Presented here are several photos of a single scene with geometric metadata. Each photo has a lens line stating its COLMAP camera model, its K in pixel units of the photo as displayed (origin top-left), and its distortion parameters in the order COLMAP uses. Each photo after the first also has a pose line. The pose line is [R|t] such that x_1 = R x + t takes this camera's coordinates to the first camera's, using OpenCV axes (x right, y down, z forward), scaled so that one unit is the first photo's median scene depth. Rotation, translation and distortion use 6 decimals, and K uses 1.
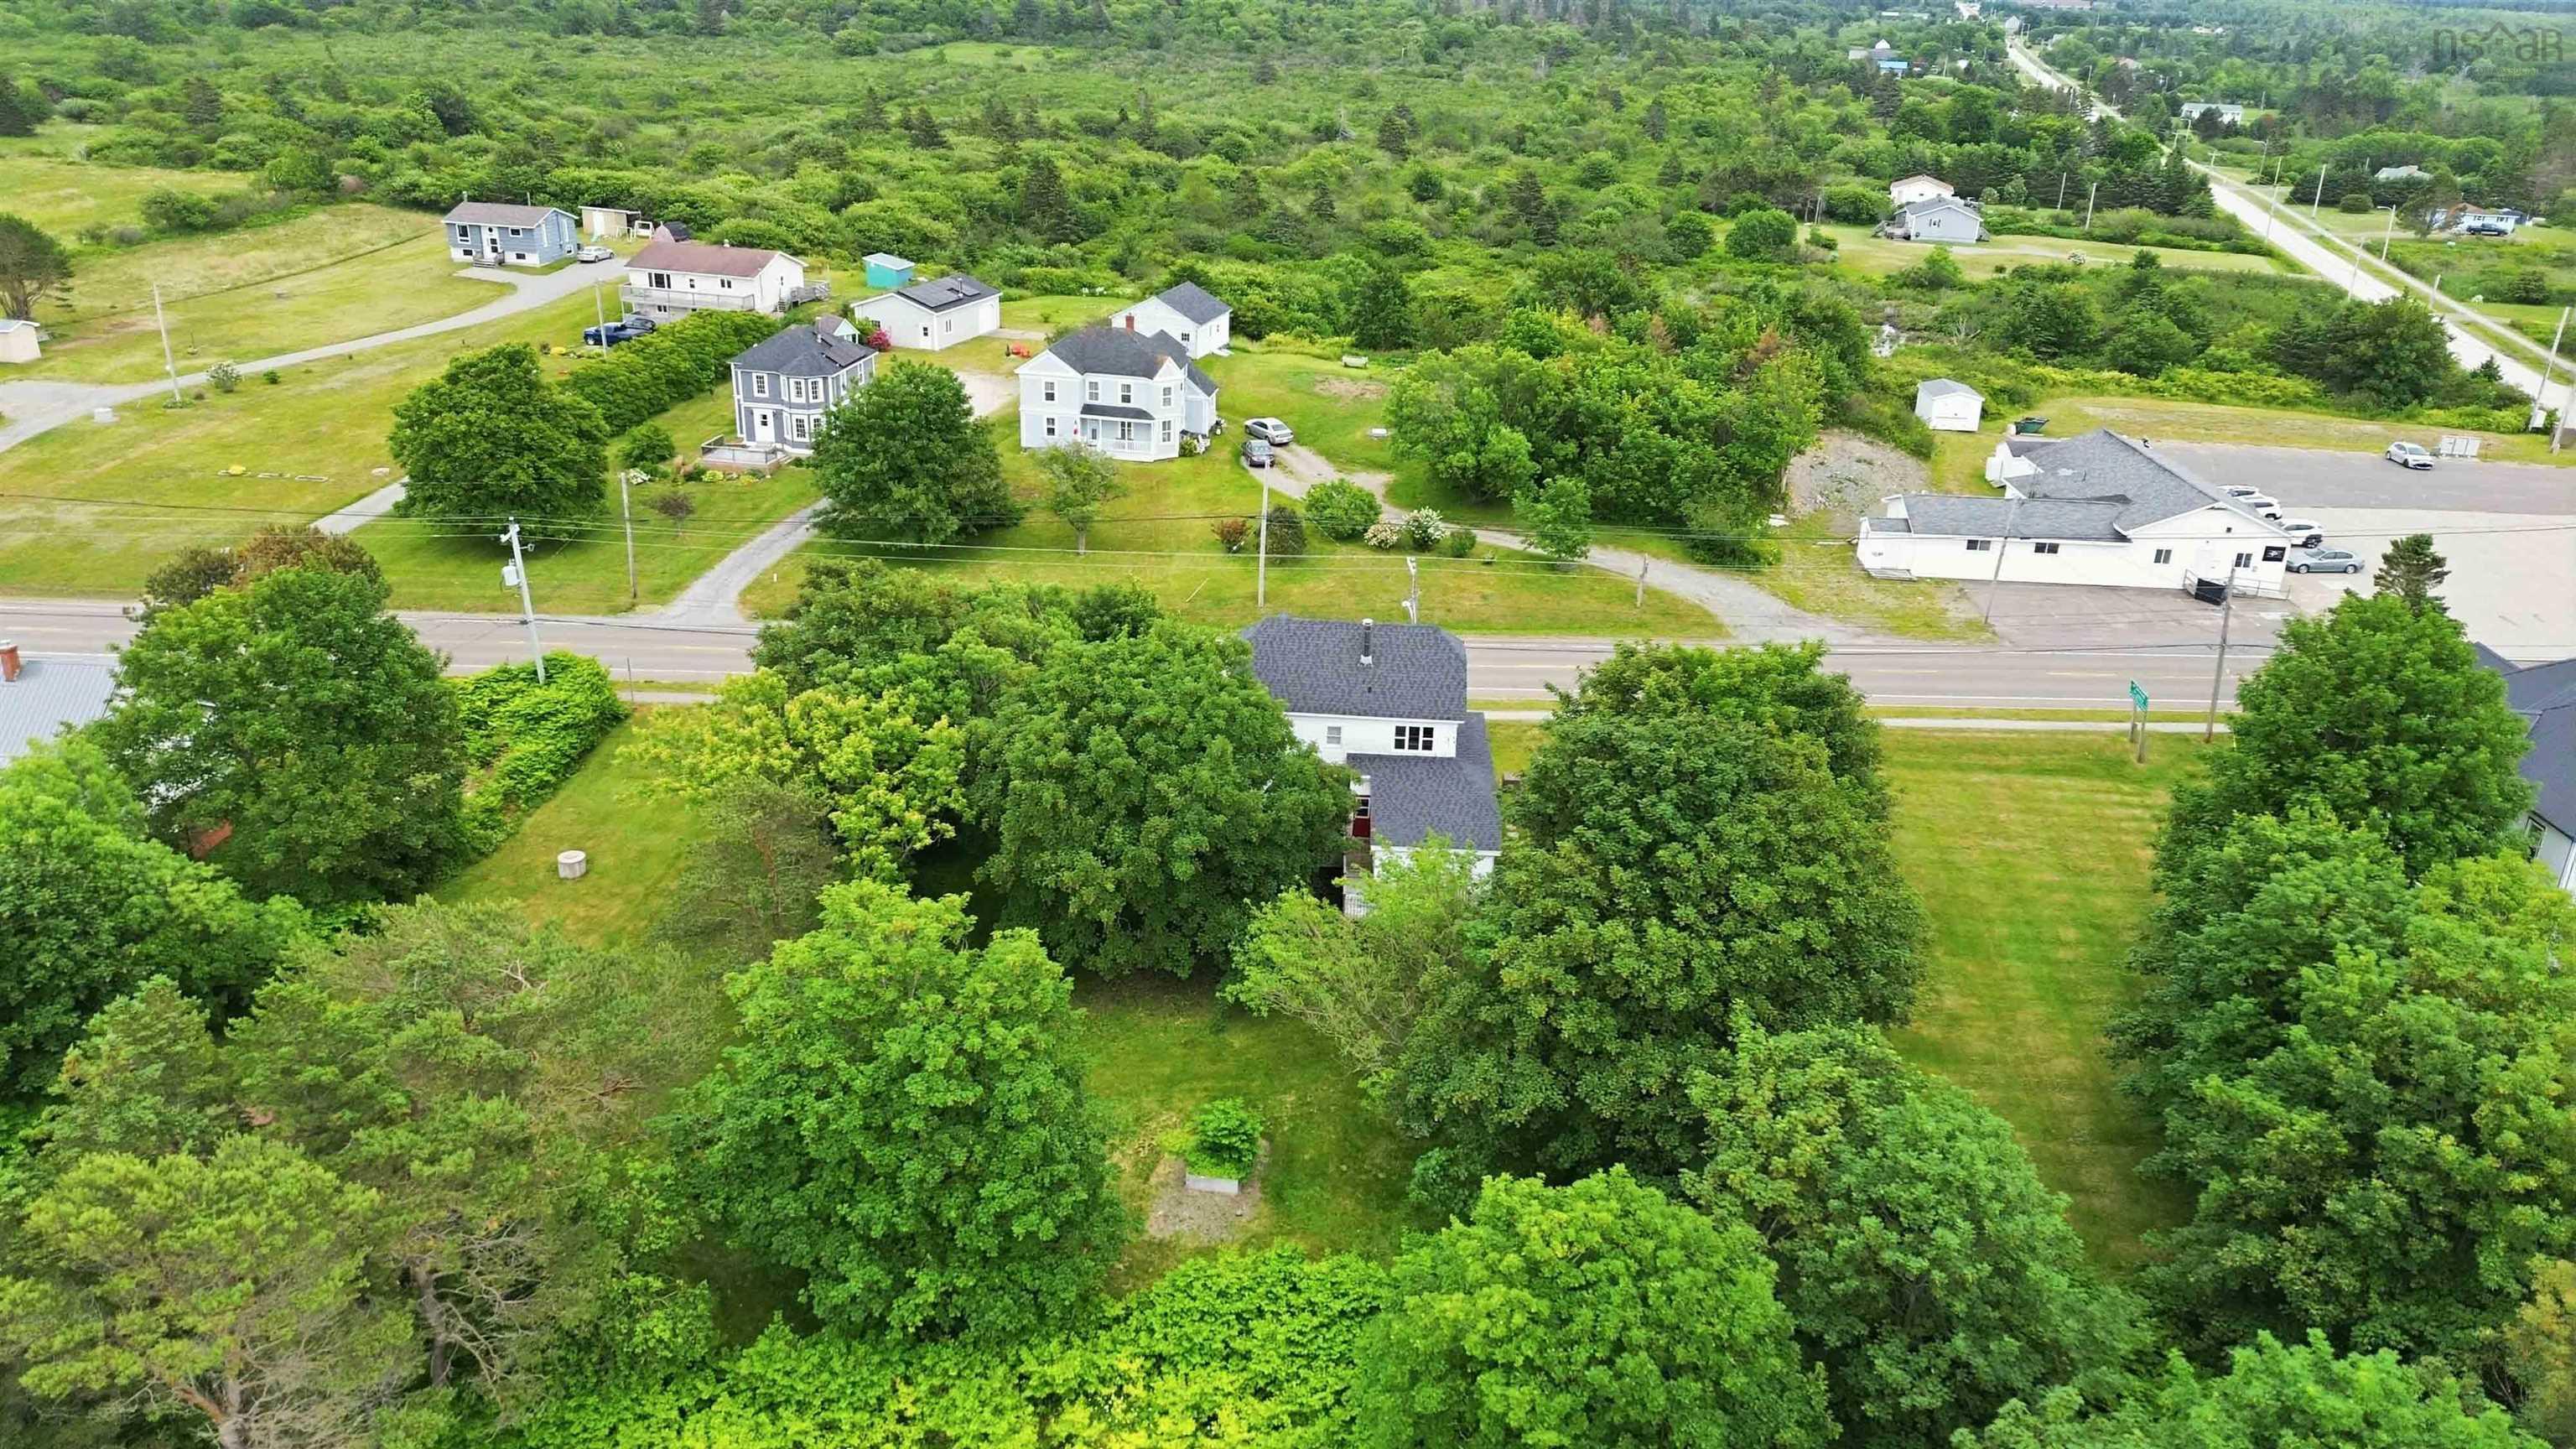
lens RADIAL K [[1816.0, 0, 1291.9], [0, 1816.0, 730.4], [0, 0, 1]] dist [0.071864, -0.065272]
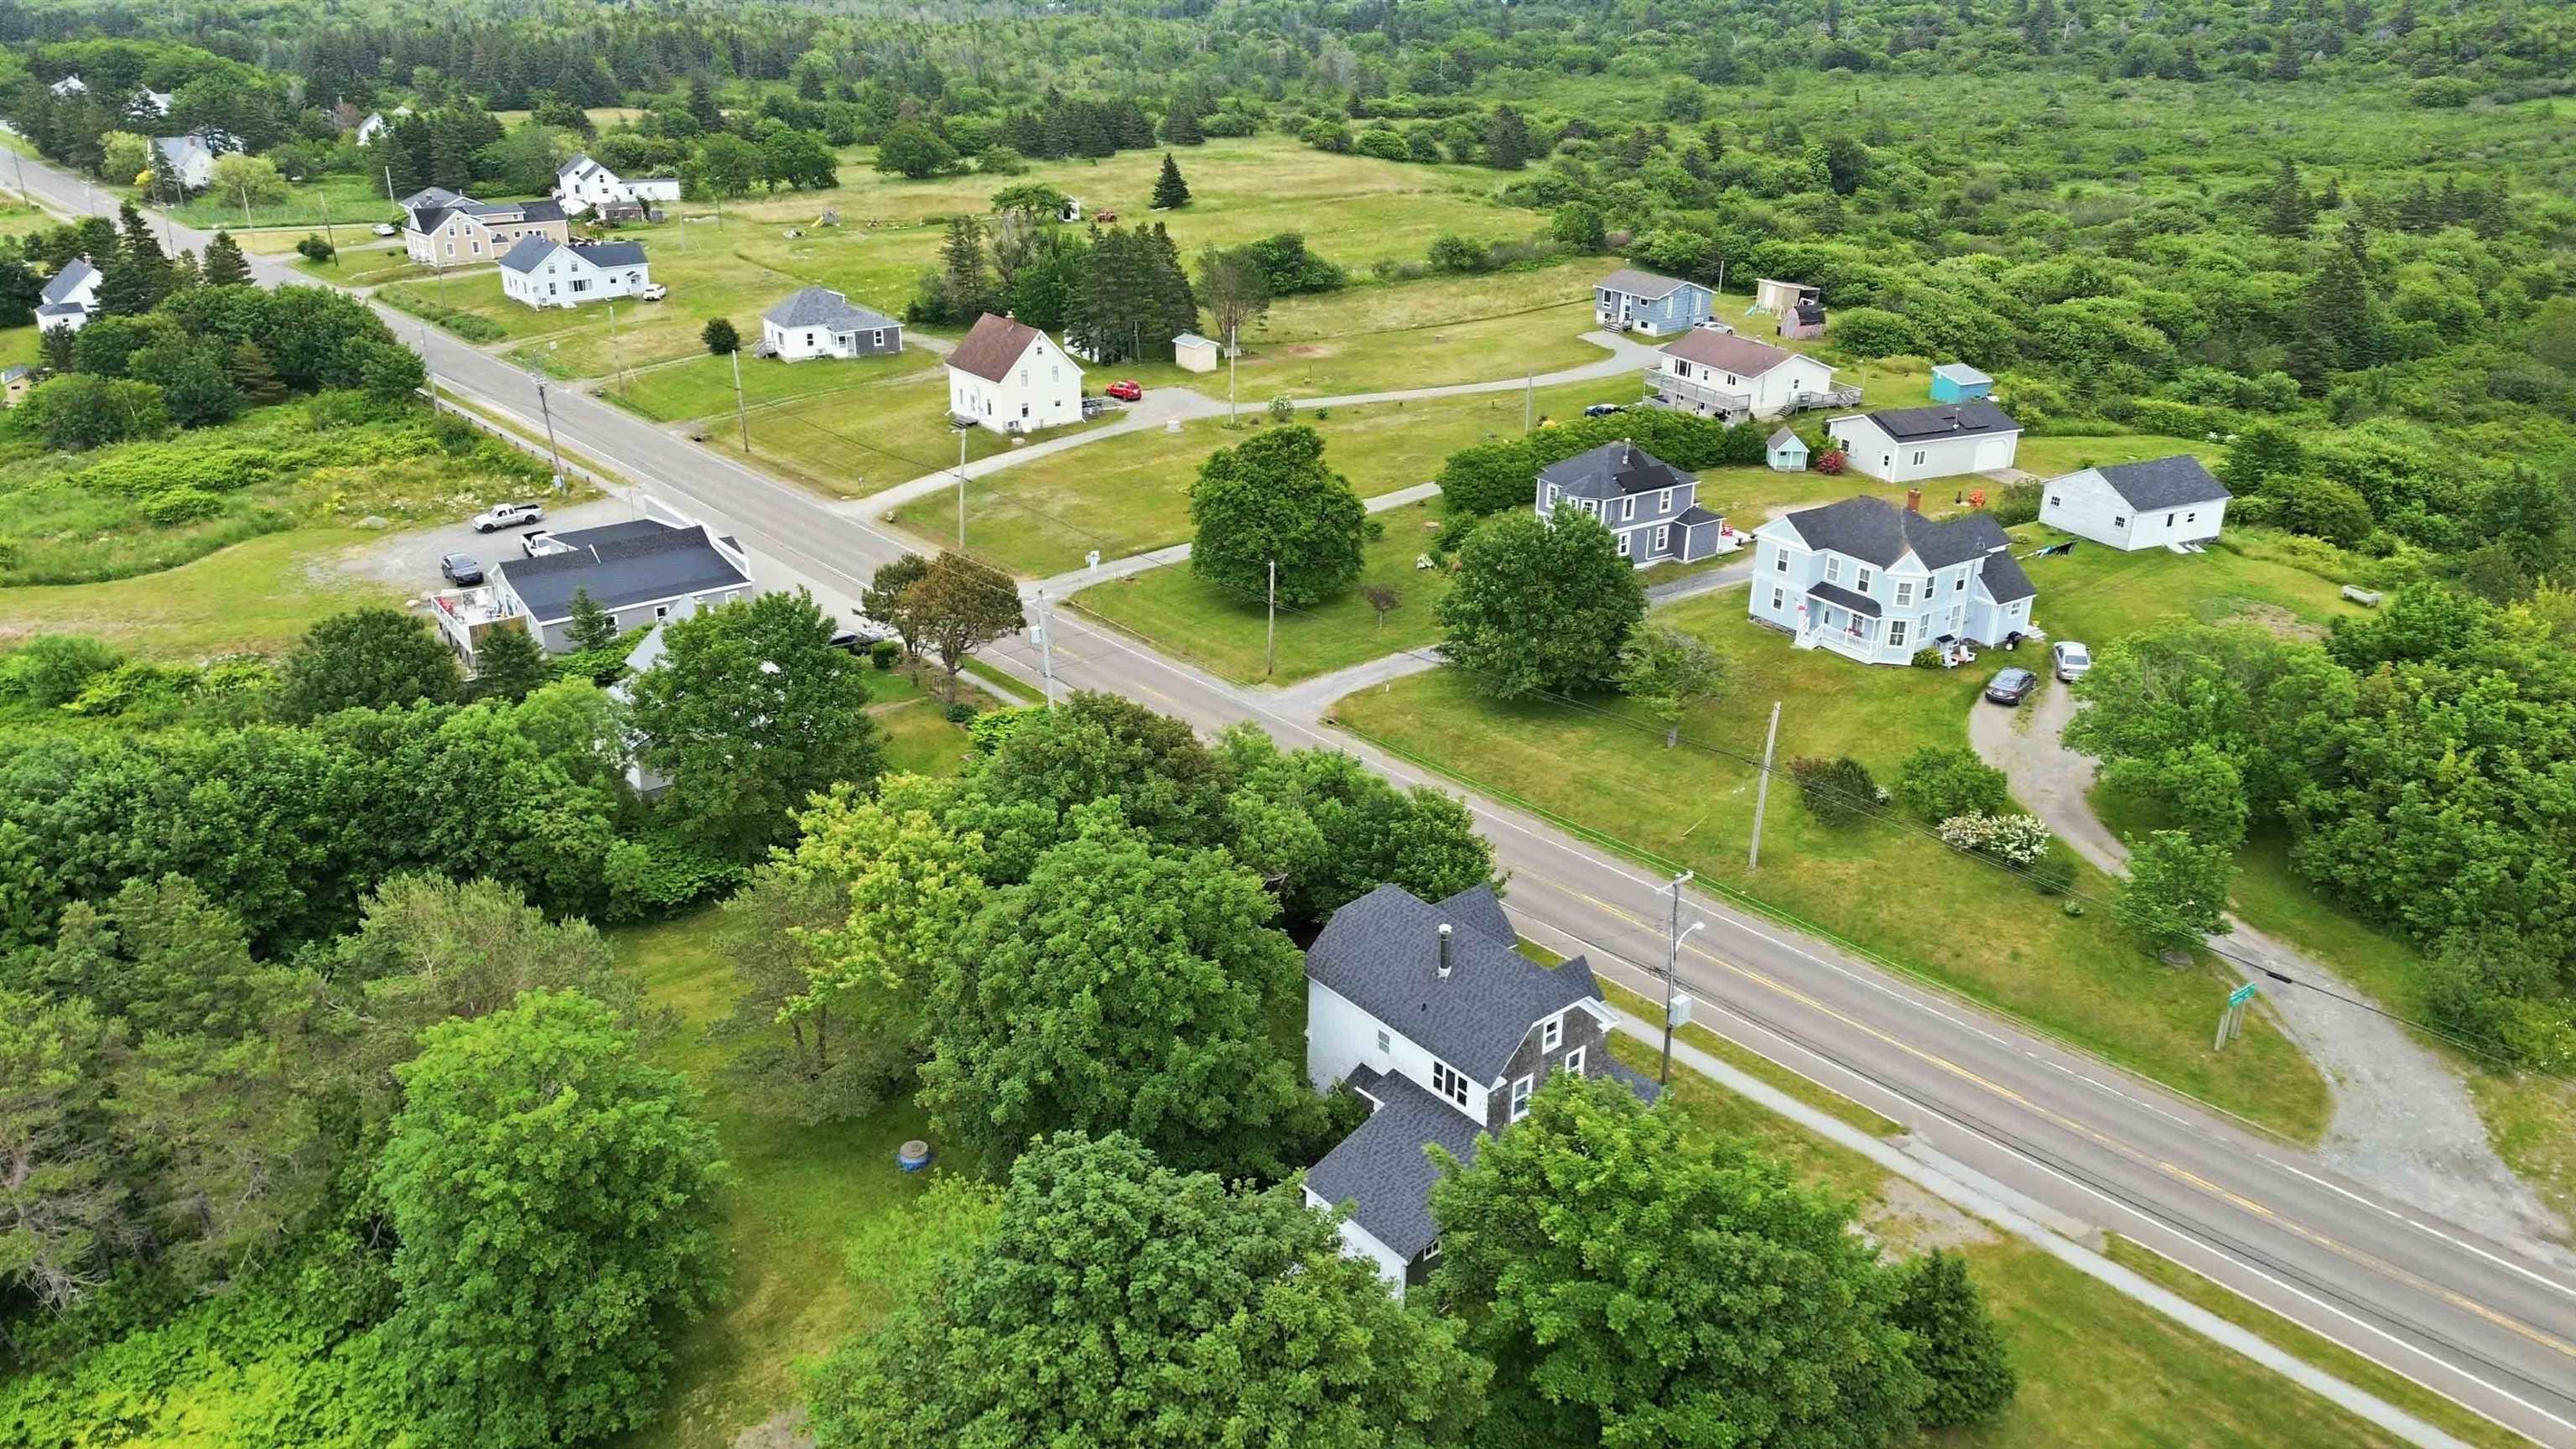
lens RADIAL K [[1820.7, 0, 1290.8], [0, 1820.7, 713.0], [0, 0, 1]] dist [0.084032, -0.093491]
pose [[0.671182, 0.263880, -0.692735, 0.369165], [-0.277450, 0.955997, 0.095345, -0.144771], [0.687412, 0.128205, 0.714862, 0.229394]]
